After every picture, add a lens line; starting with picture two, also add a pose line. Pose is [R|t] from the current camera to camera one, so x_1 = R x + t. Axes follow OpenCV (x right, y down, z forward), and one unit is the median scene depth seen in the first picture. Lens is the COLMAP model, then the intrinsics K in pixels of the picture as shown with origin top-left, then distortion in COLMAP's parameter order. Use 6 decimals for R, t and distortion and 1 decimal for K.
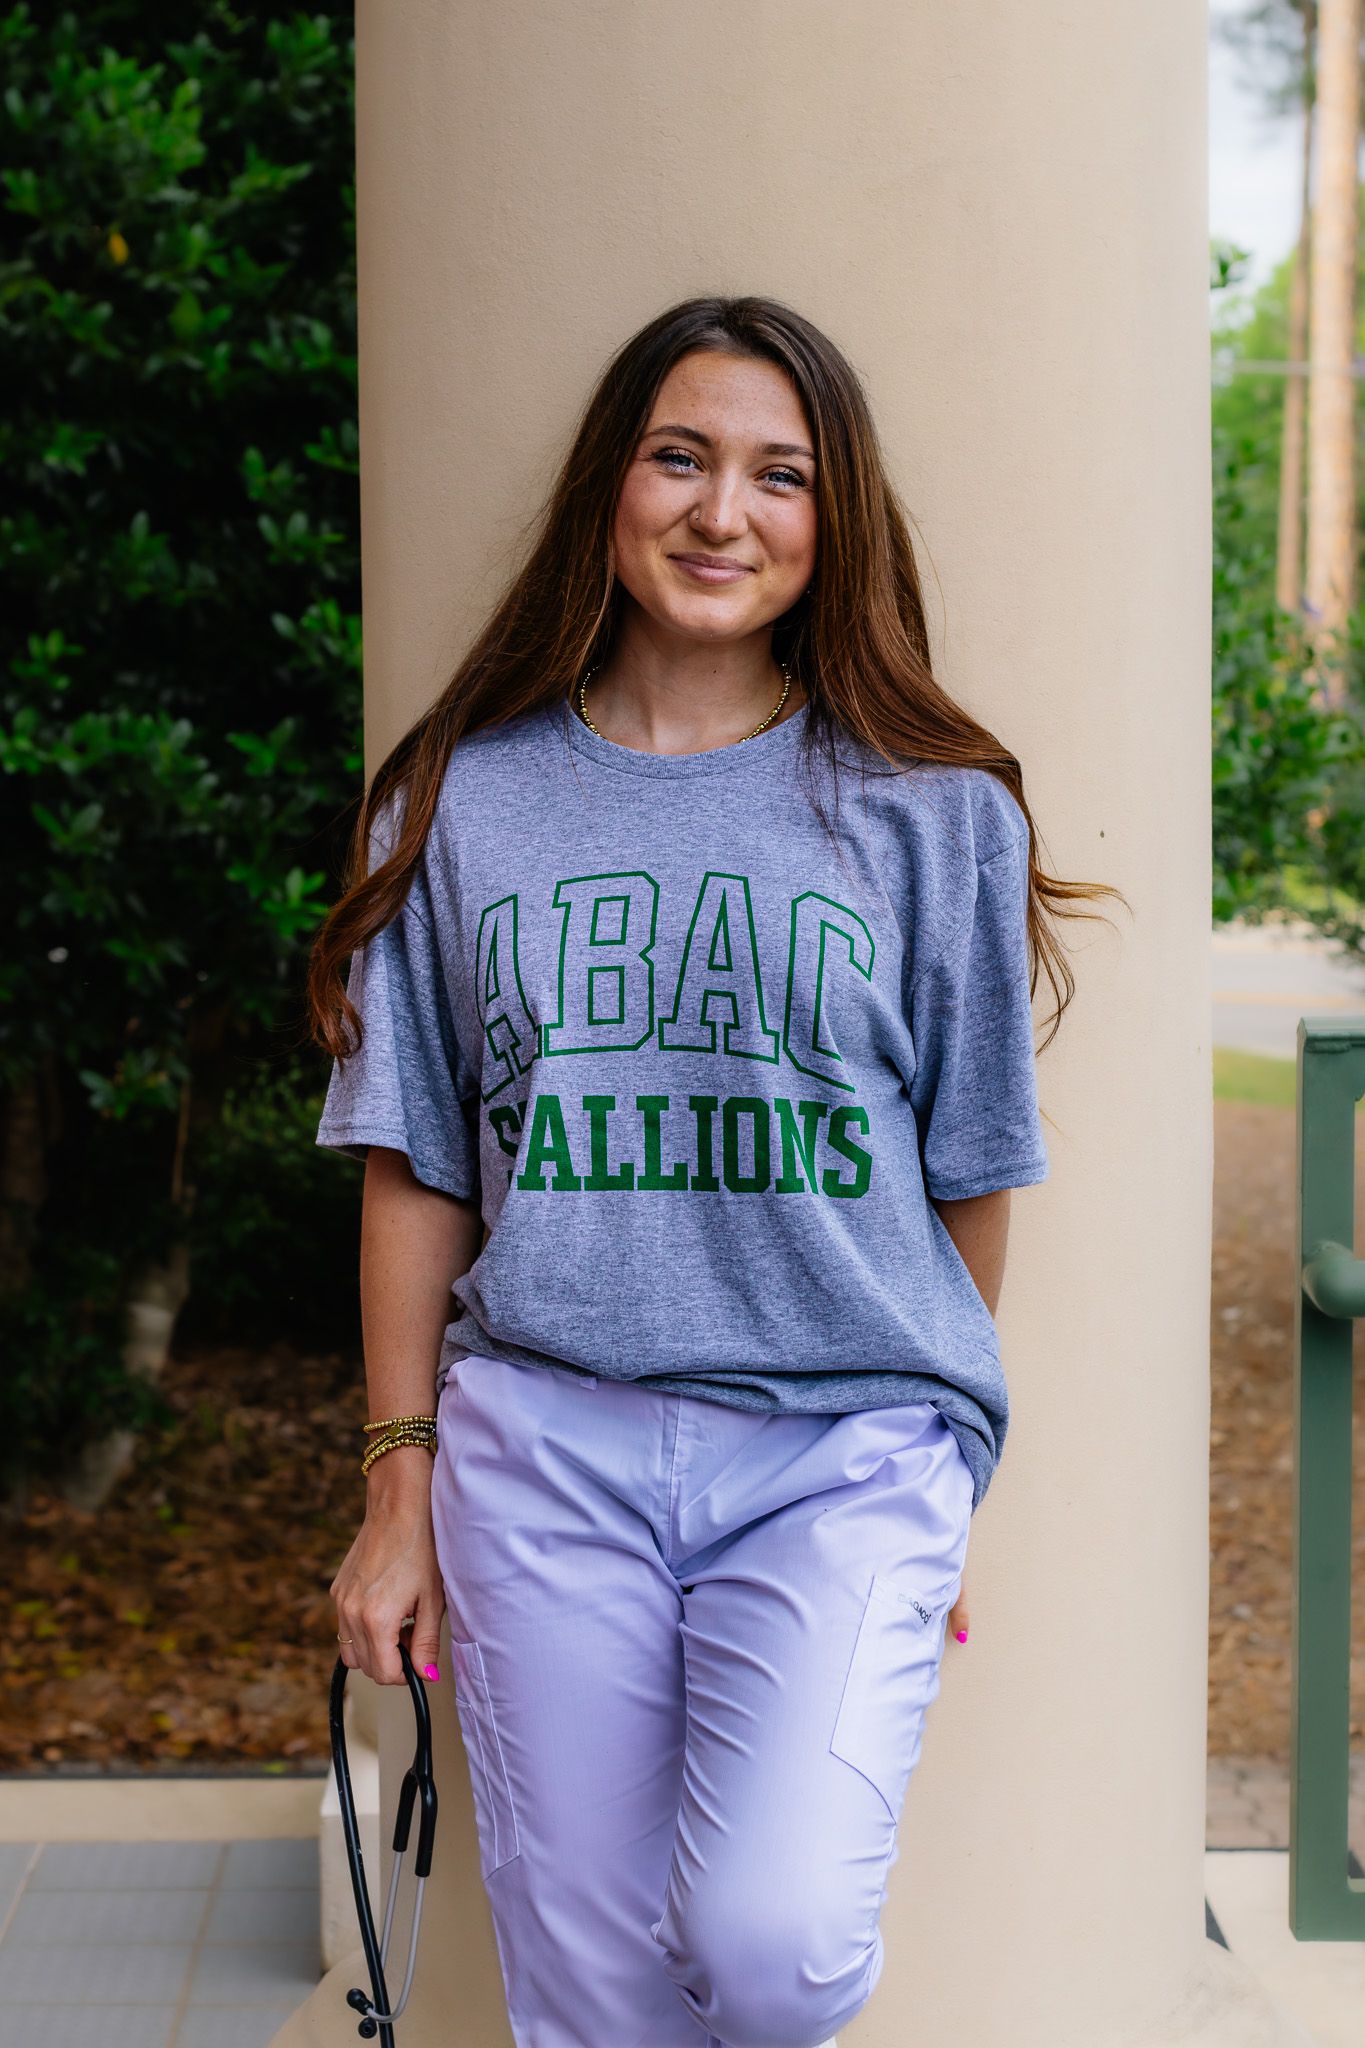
lens RADIAL K [[4699.6, 0, 682.5], [0, 4699.6, 1024.0], [0, 0, 1]] dist [-0.025171, -0.874416]
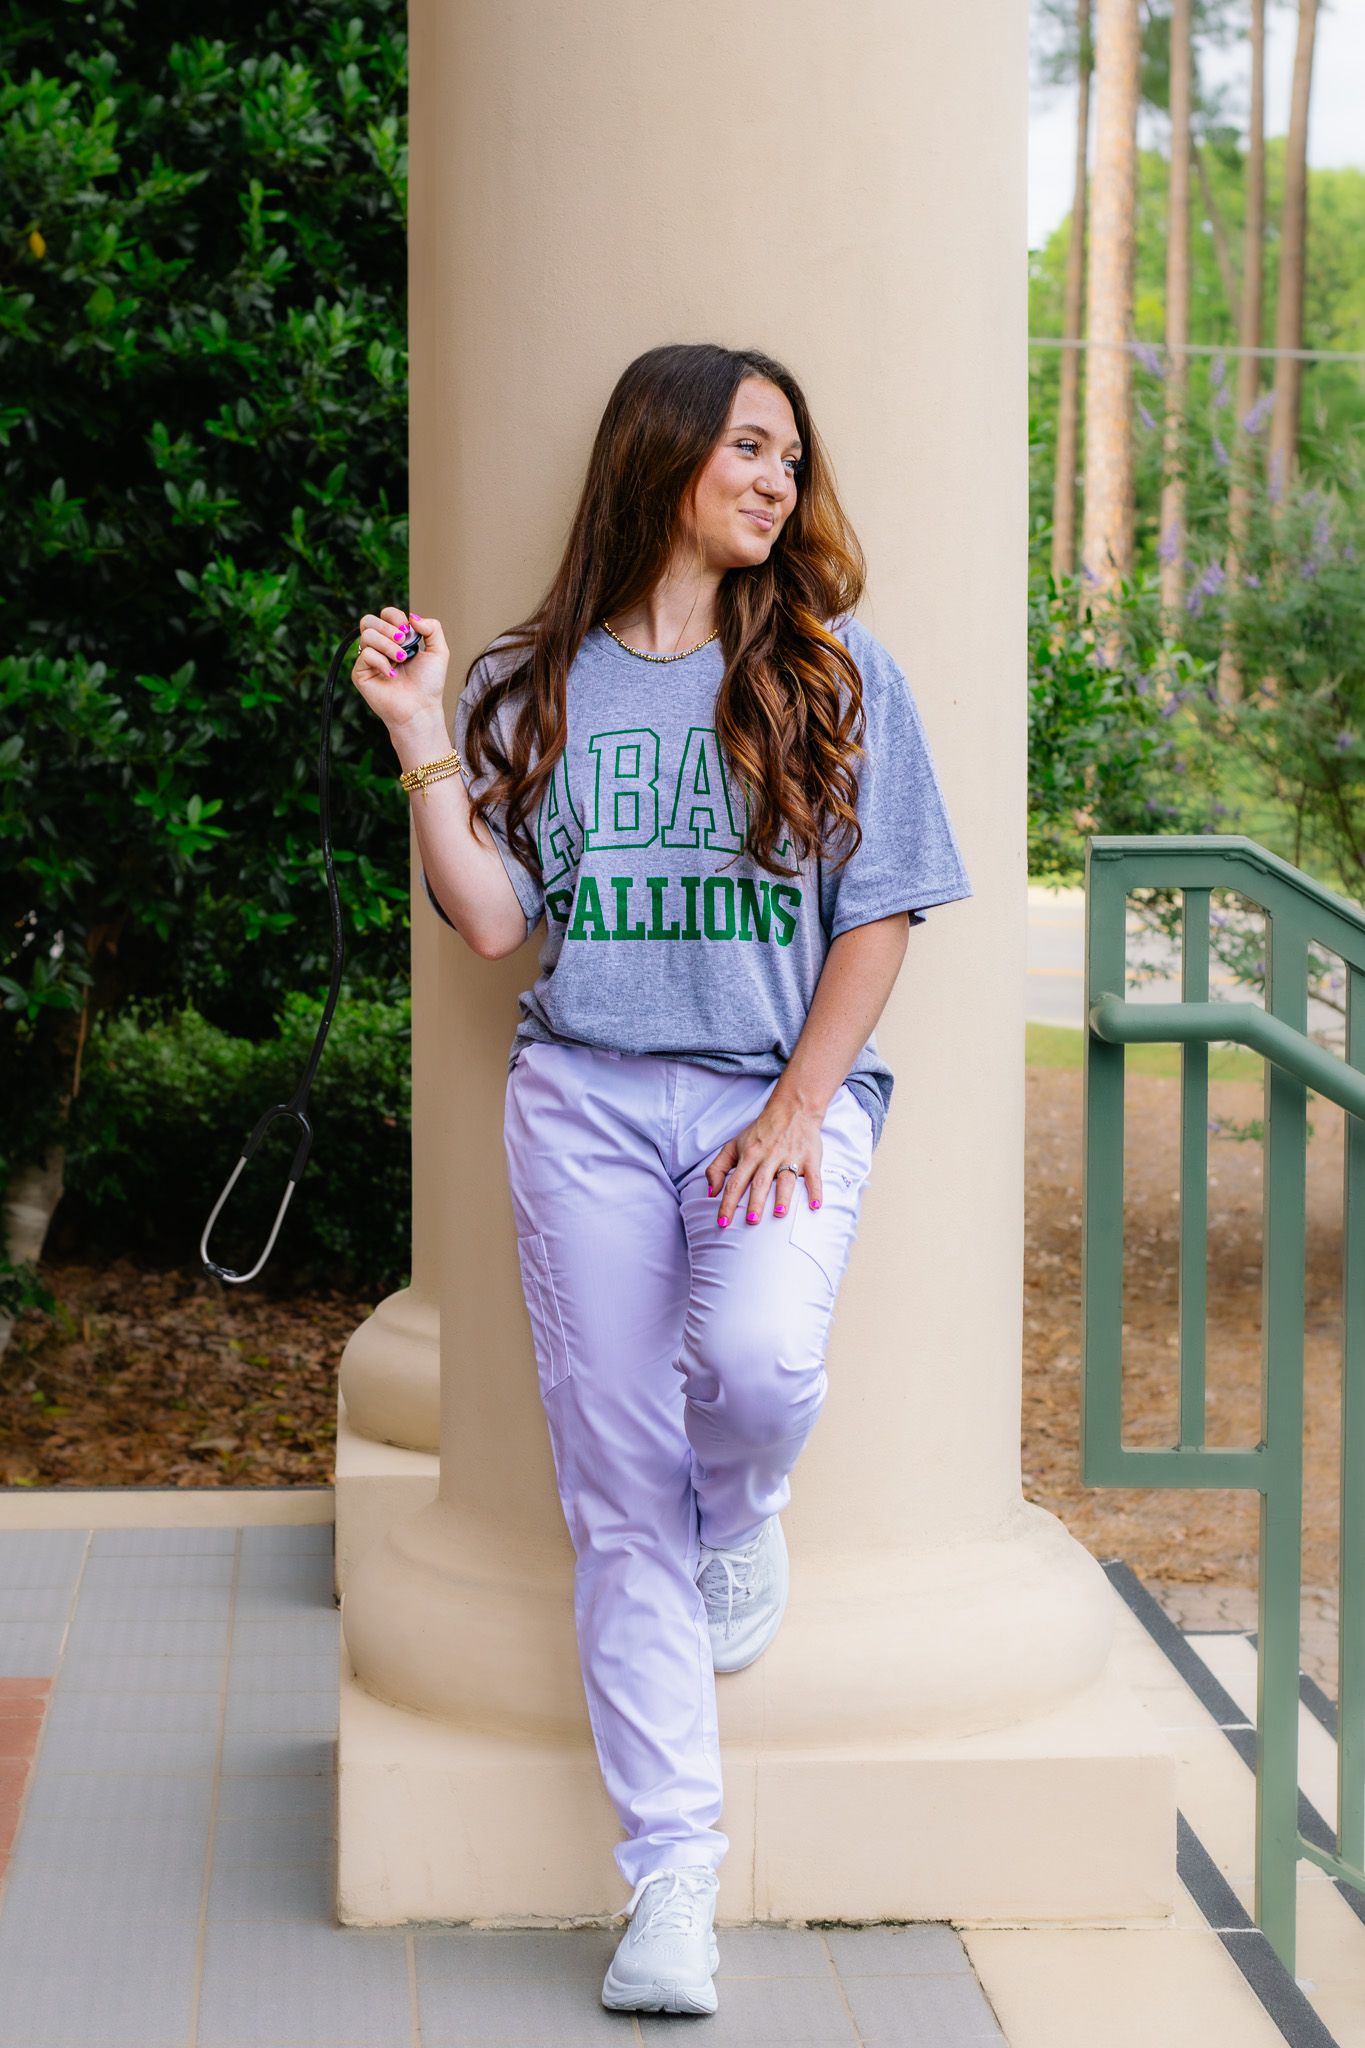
lens RADIAL K [[4699.6, 0, 682.5], [0, 4699.6, 1024.0], [0, 0, 1]] dist [-0.025171, -0.874416]
pose [[0.998894, 0.002359, 0.046961, -0.018036], [-0.002703, 0.999970, 0.007280, 0.013456], [-0.046942, -0.007399, 0.998870, -0.134987]]
